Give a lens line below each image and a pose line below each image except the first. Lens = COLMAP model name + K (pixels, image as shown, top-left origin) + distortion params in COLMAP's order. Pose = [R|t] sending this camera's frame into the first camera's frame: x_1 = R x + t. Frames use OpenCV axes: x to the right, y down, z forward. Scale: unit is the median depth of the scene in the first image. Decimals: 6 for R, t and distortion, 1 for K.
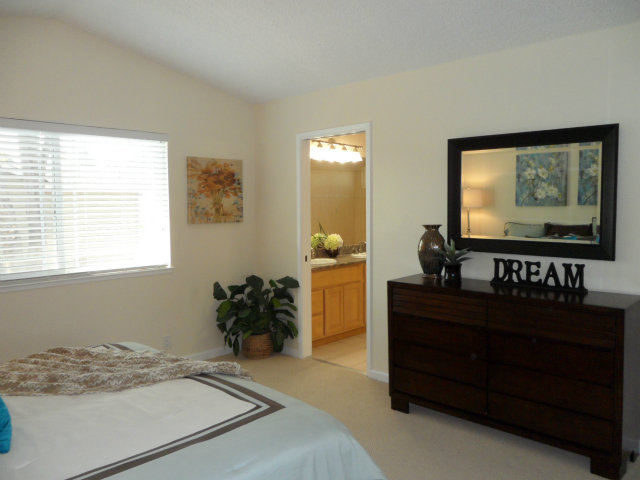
lens RADIAL K [[523.7, 0, 320.0], [0, 523.7, 240.0], [0, 0, 1]] dist [-0.030872, 0.014055]
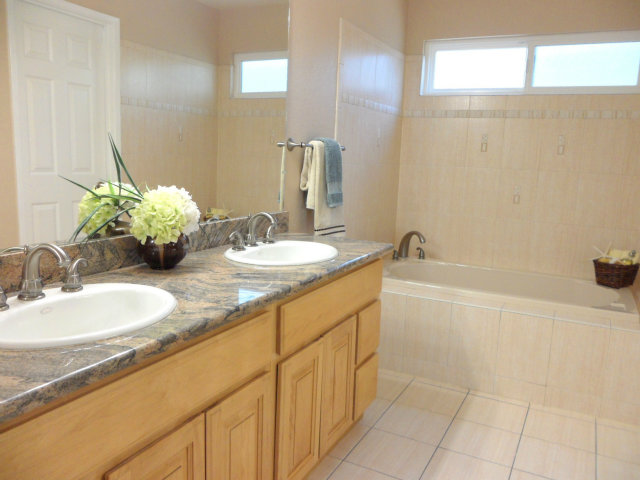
lens RADIAL K [[523.7, 0, 320.0], [0, 523.7, 240.0], [0, 0, 1]] dist [-0.030872, 0.014055]
pose [[0.957382, -0.001917, 0.288818, 0.024566], [-0.027796, 0.994725, 0.098741, -0.012864], [-0.287484, -0.102561, 0.952278, 0.711259]]
